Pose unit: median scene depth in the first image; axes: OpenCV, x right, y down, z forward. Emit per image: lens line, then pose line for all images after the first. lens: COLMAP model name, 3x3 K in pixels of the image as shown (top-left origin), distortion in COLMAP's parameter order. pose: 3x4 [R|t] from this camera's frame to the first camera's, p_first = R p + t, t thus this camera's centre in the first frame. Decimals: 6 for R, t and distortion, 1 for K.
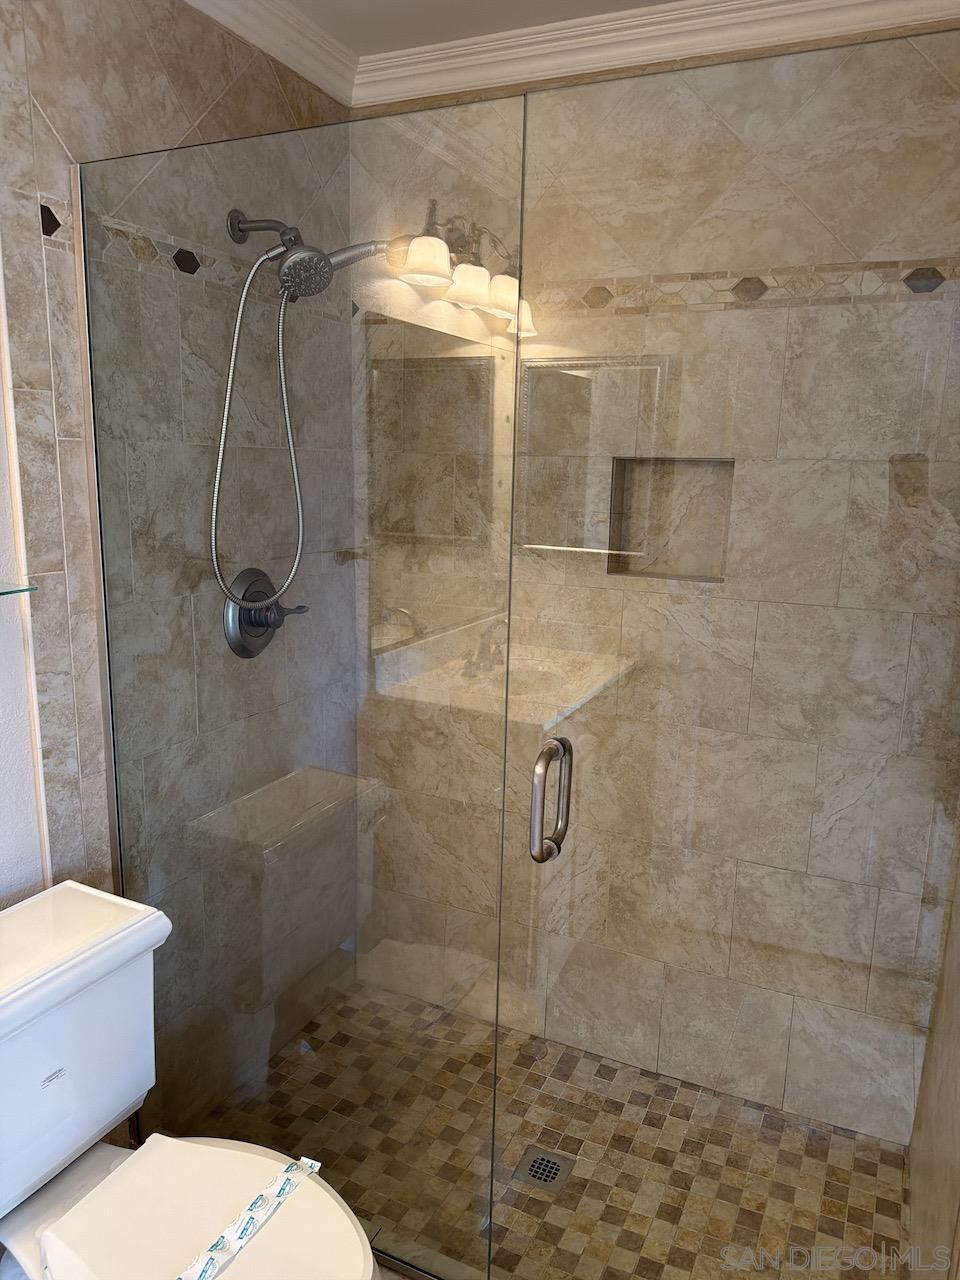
lens RADIAL K [[904.1, 0, 485.8], [0, 904.1, 649.6], [0, 0, 1]] dist [0.077971, -0.113916]
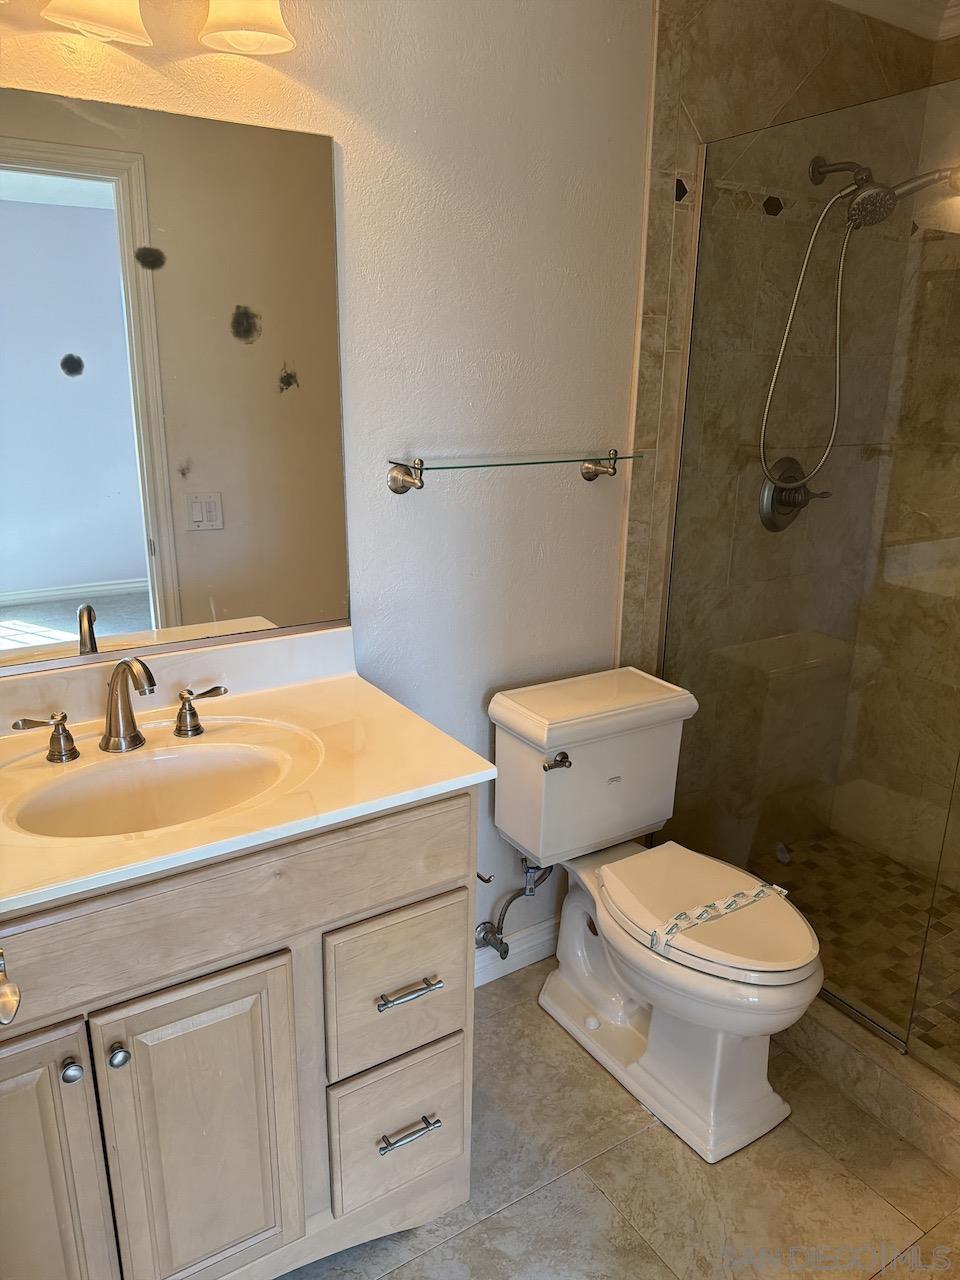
lens RADIAL K [[904.1, 0, 485.8], [0, 904.1, 649.6], [0, 0, 1]] dist [0.077971, -0.113916]
pose [[0.851125, 0.141930, -0.505414, 0.058328], [-0.101637, 0.989094, 0.106598, 0.082598], [0.515031, -0.039360, 0.856267, -0.294772]]
